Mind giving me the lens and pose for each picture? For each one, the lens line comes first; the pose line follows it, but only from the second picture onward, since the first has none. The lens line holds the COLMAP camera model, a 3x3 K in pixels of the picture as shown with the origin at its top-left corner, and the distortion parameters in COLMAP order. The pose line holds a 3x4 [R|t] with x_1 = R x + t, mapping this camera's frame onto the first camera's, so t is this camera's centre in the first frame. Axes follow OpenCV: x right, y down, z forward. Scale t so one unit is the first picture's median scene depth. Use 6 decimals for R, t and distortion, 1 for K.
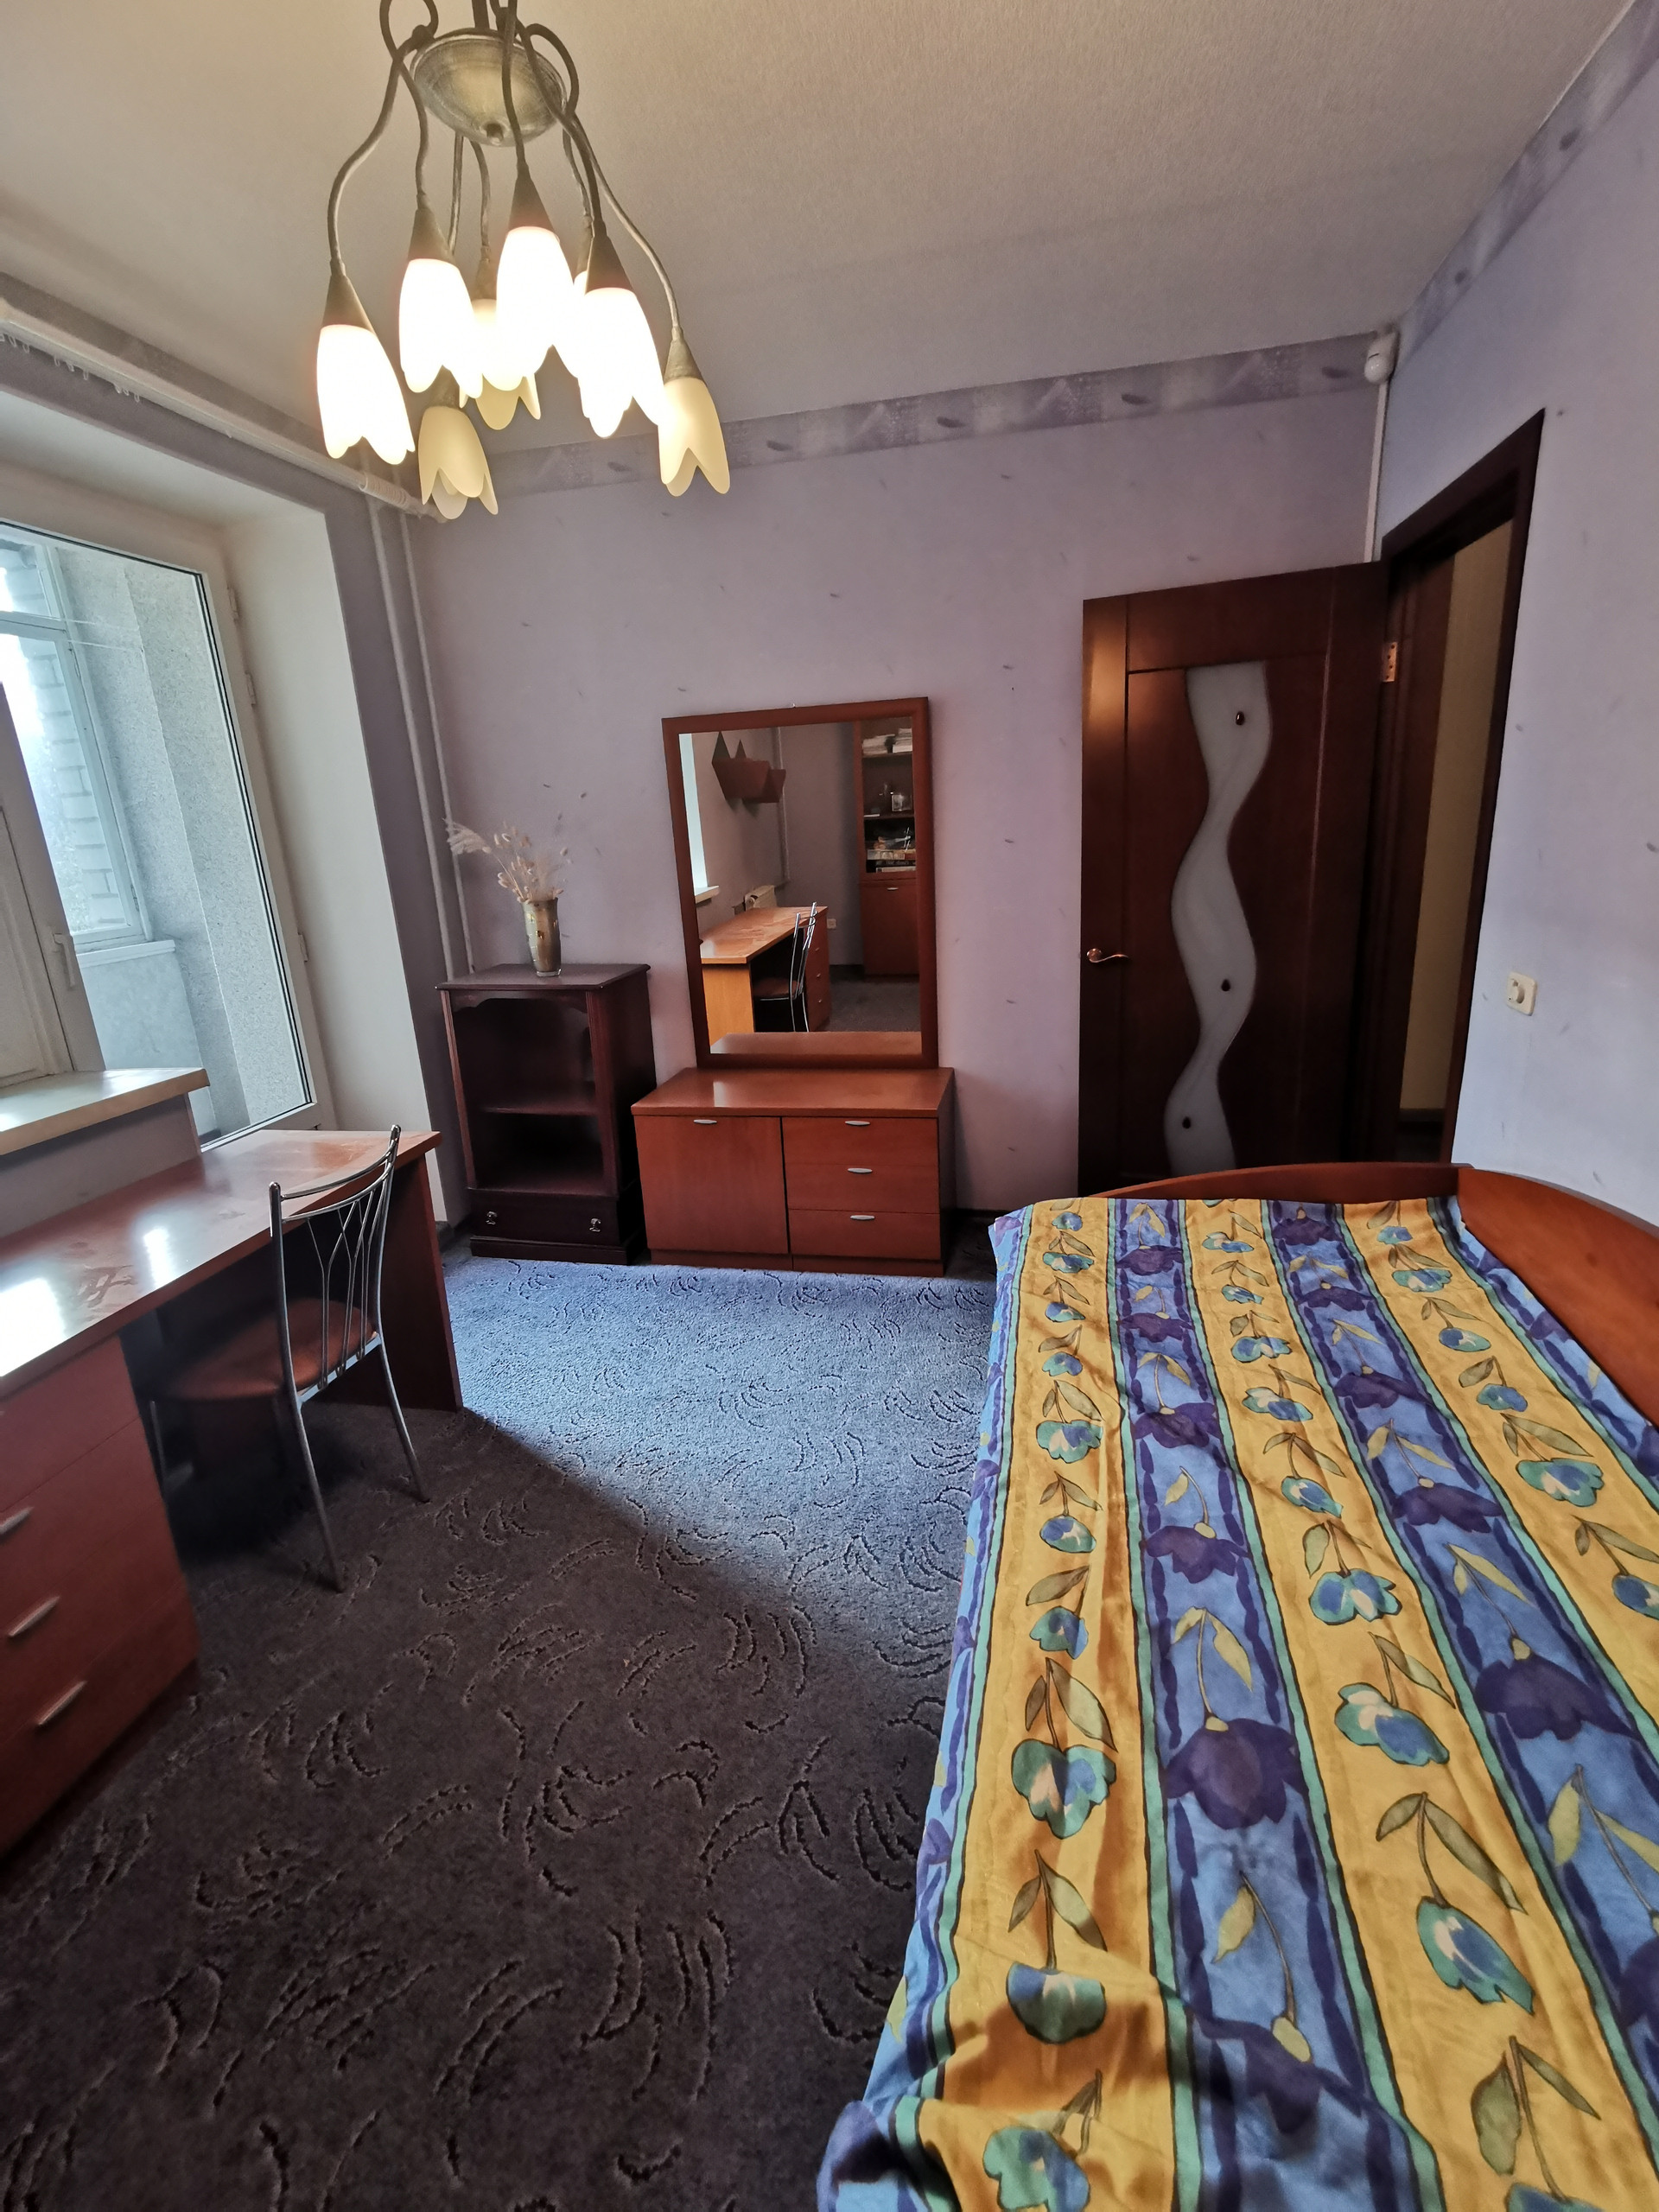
lens RADIAL K [[1017.0, 0, 846.9], [0, 1017.0, 1104.1], [0, 0, 1]] dist [-0.002438, 0.008510]
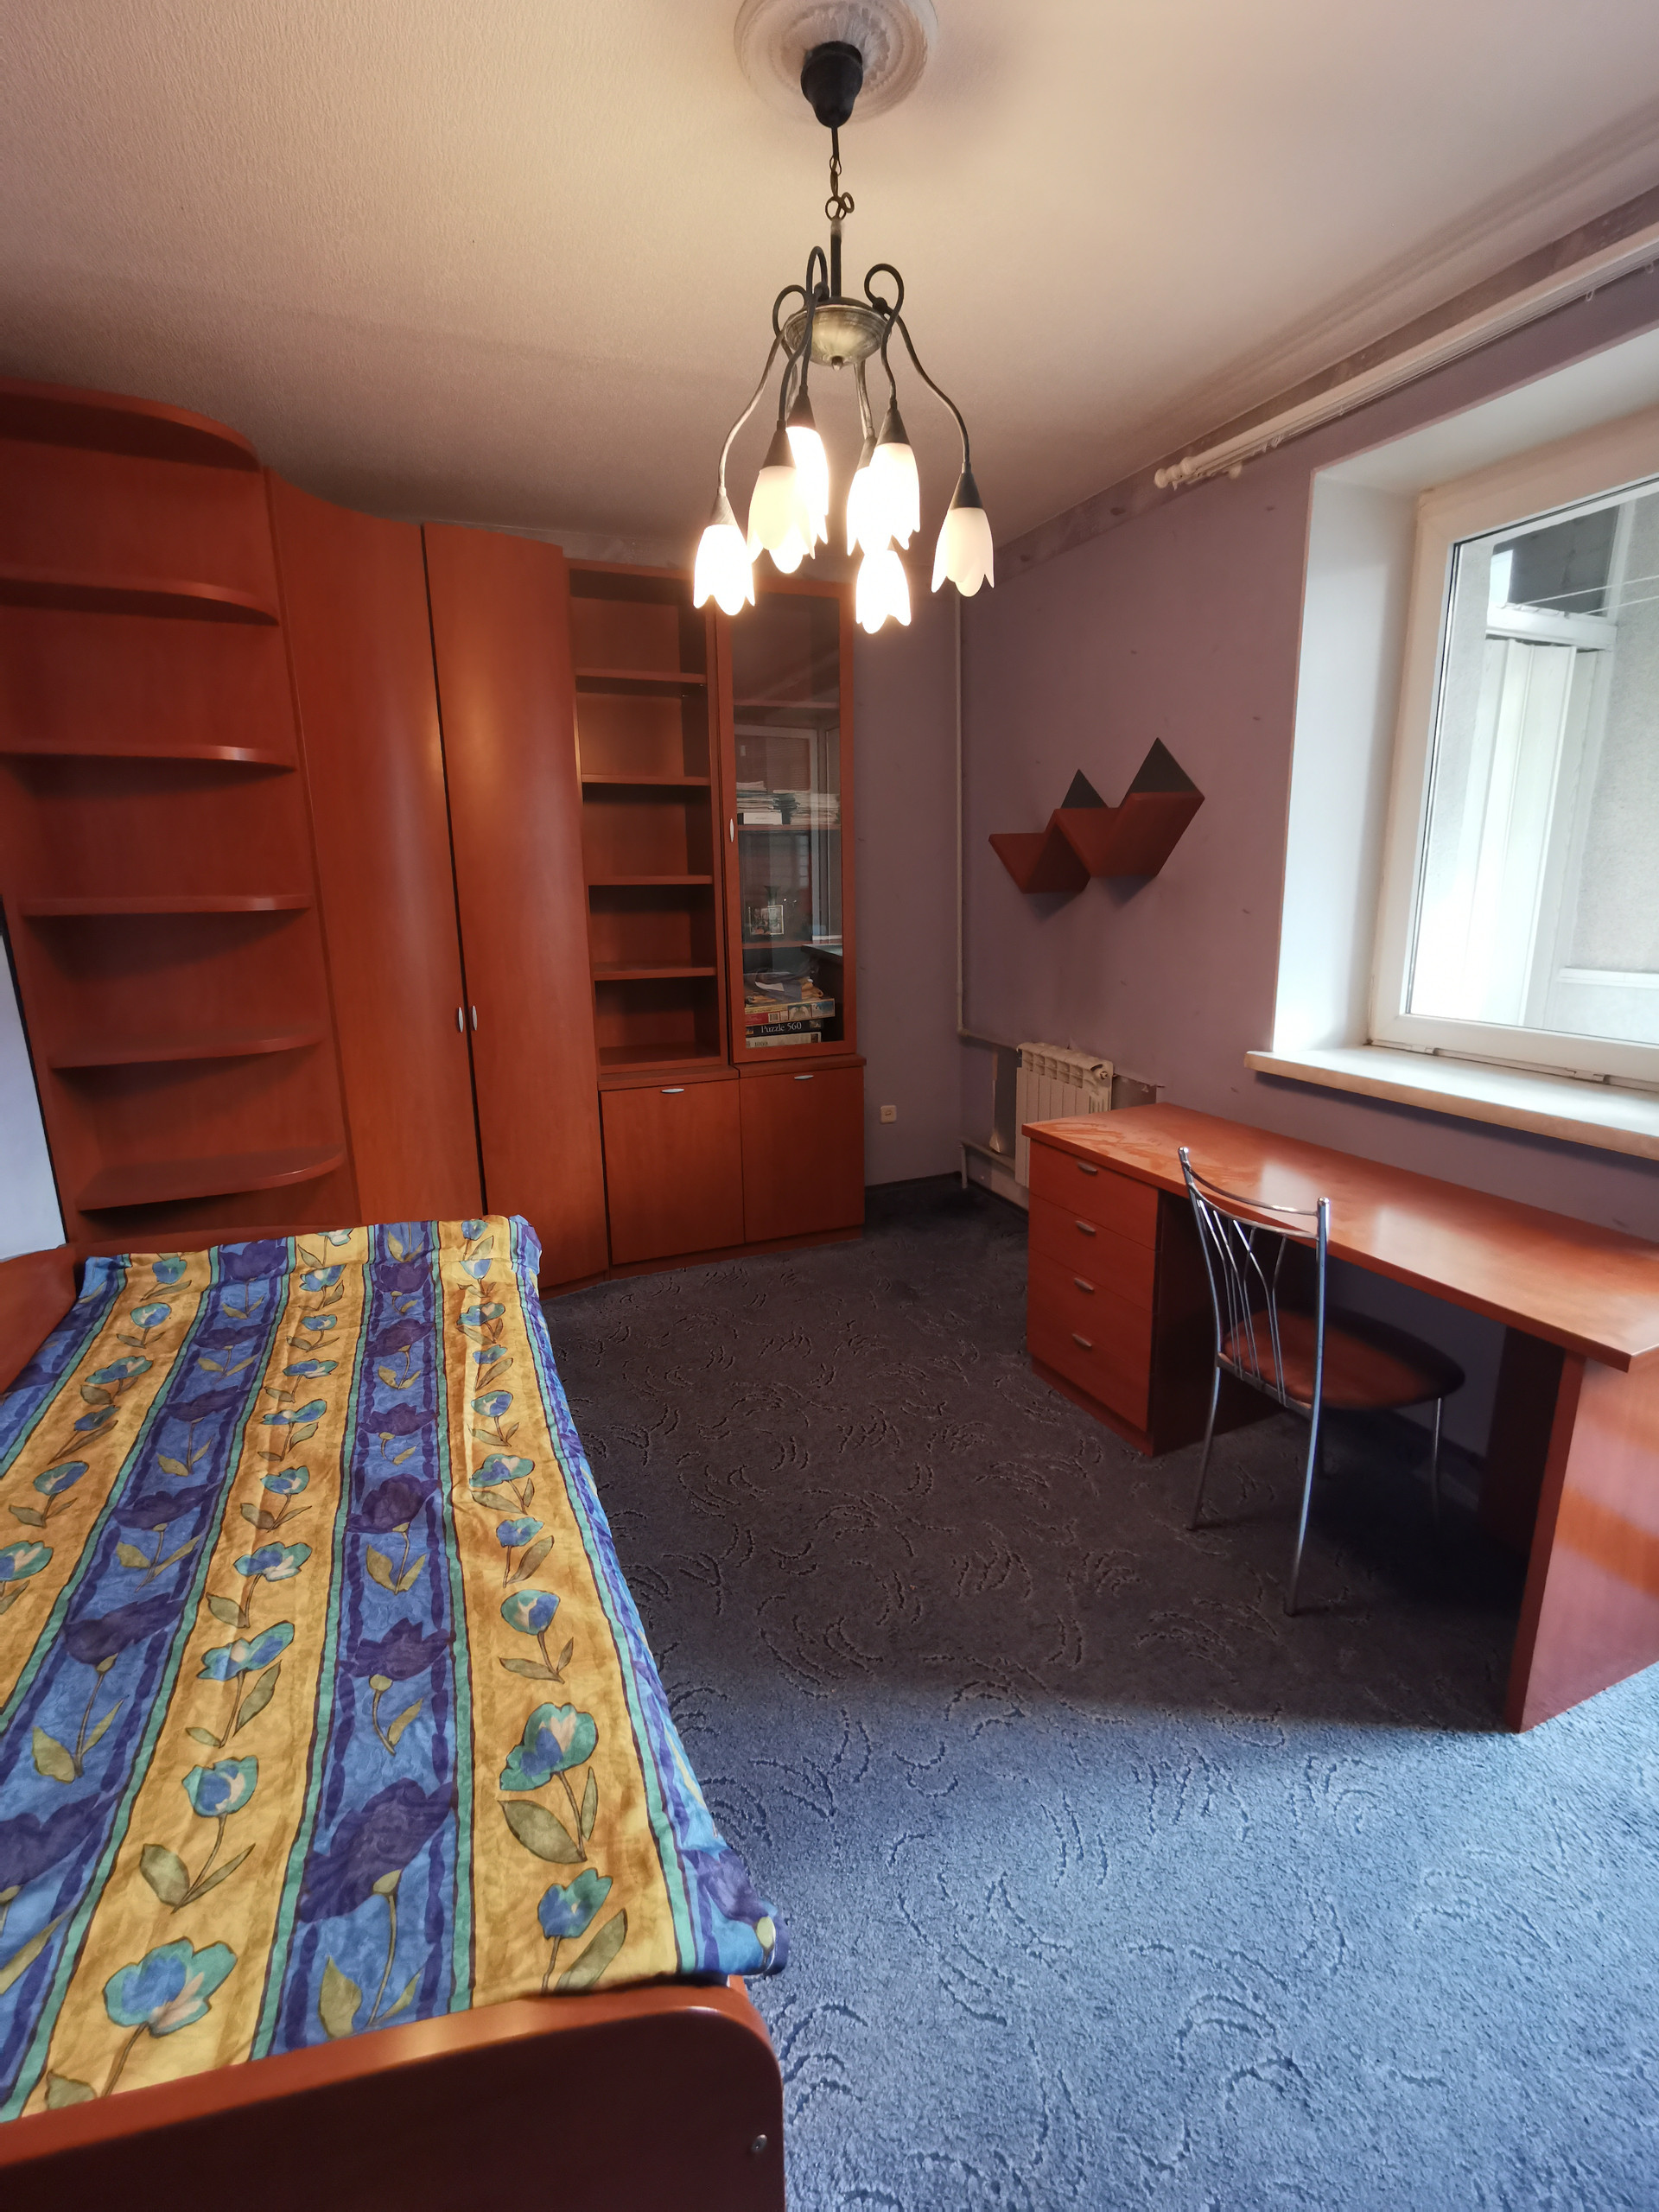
lens RADIAL K [[1017.0, 0, 822.4], [0, 1017.0, 1104.4], [0, 0, 1]] dist [-0.002438, 0.008510]
pose [[-0.831203, 0.190182, -0.522429, 0.412940], [-0.090178, 0.881111, 0.464232, -0.515872], [0.548607, 0.432982, -0.715232, 1.736527]]
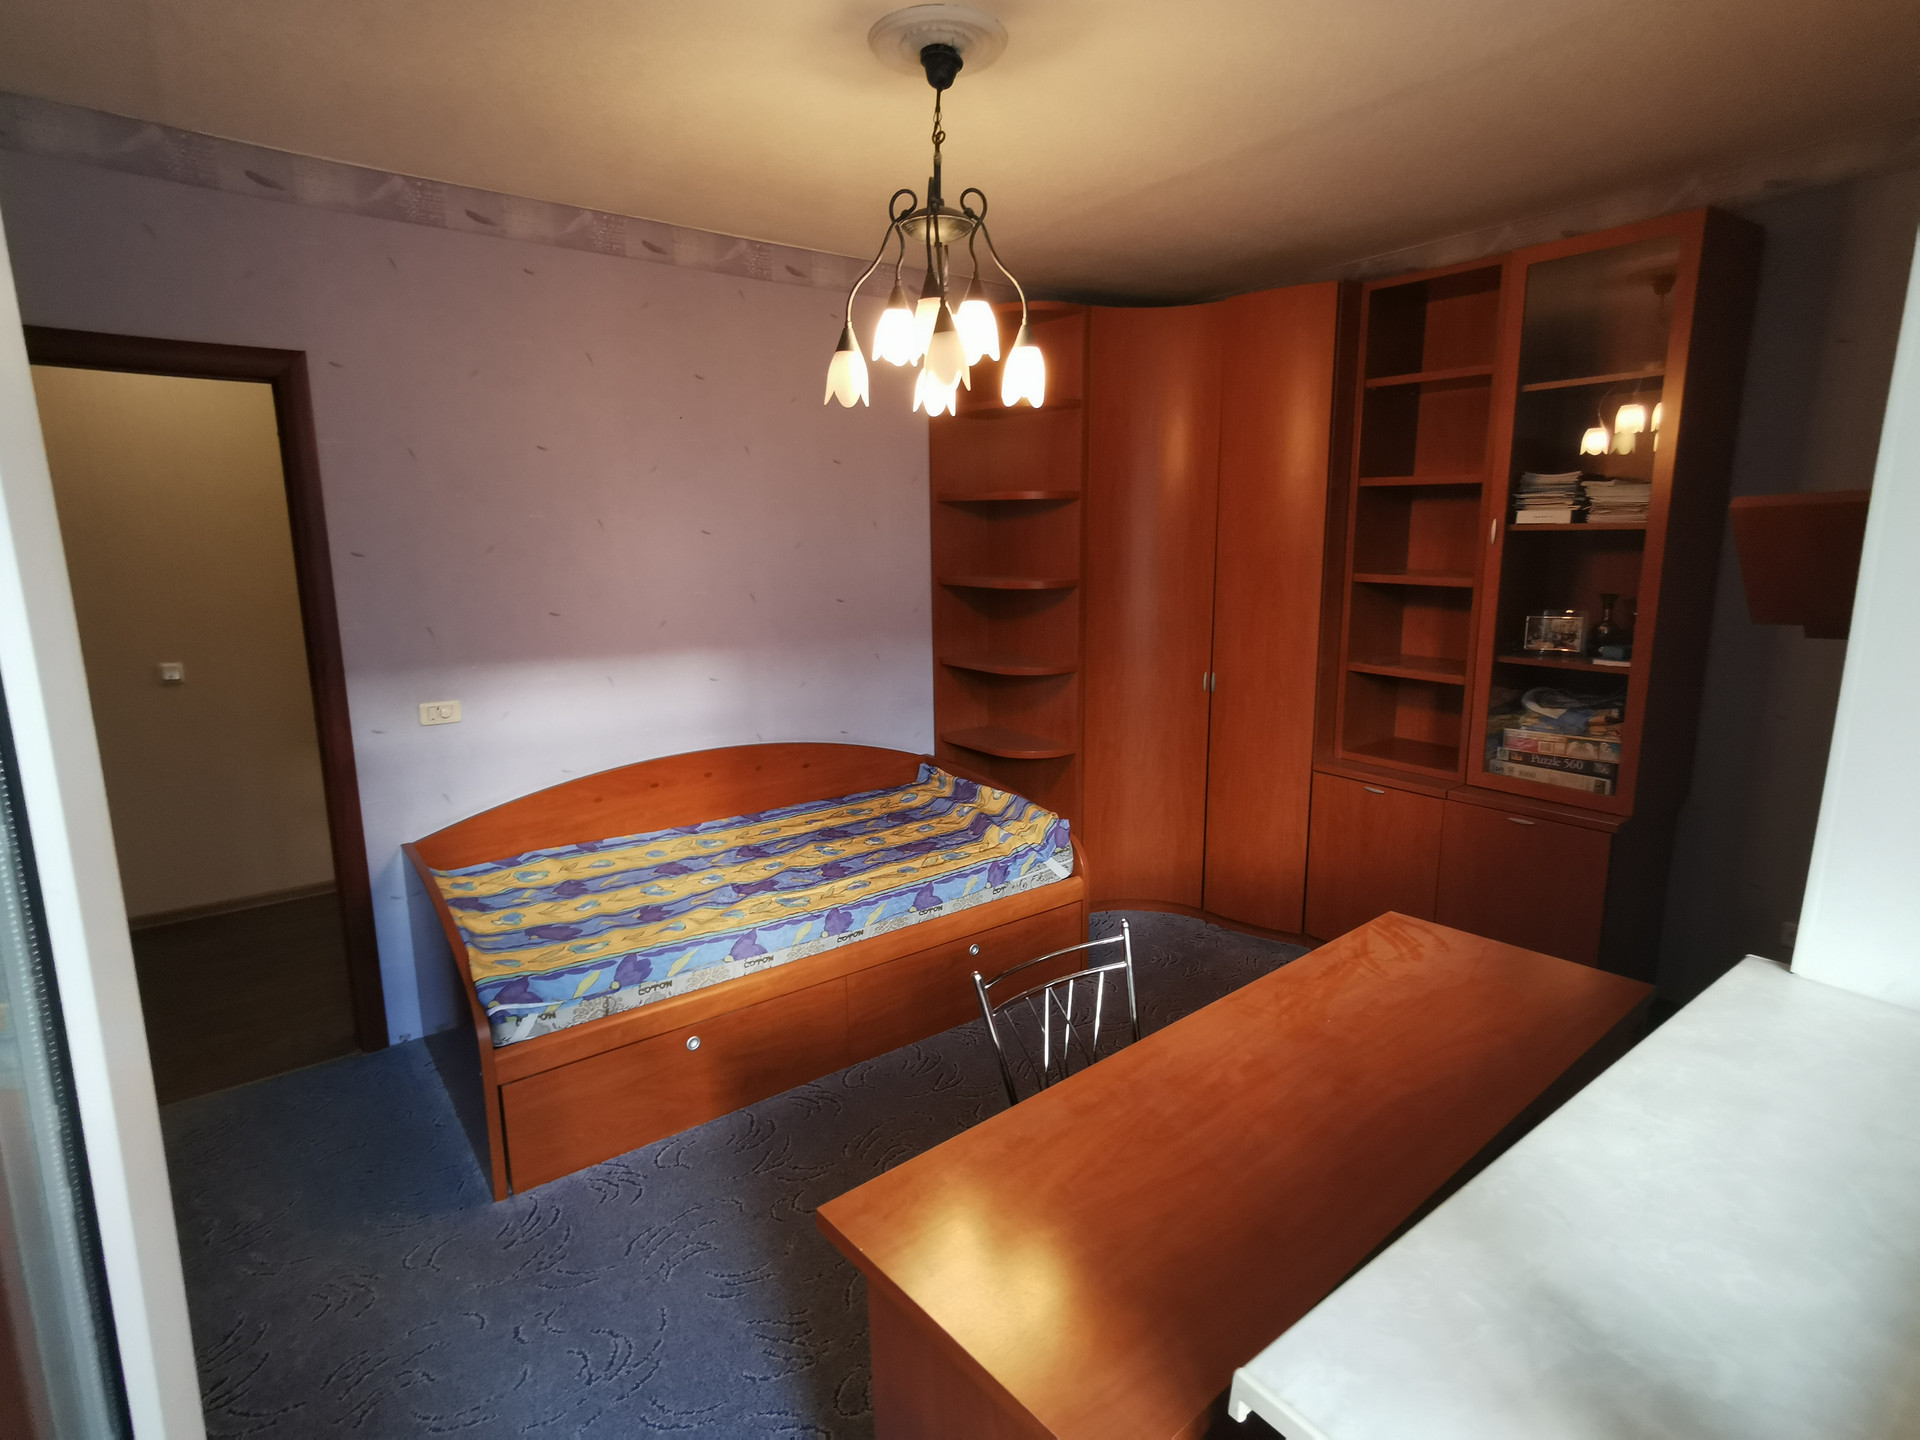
lens RADIAL K [[990.1, 0, 962.8], [0, 990.1, 706.8], [0, 0, 1]] dist [0.013829, 0.003361]
pose [[-0.747391, -0.059420, 0.661722, -1.242509], [0.225112, 0.914429, 0.336368, -0.572101], [-0.625085, 0.400360, -0.670060, 1.885503]]
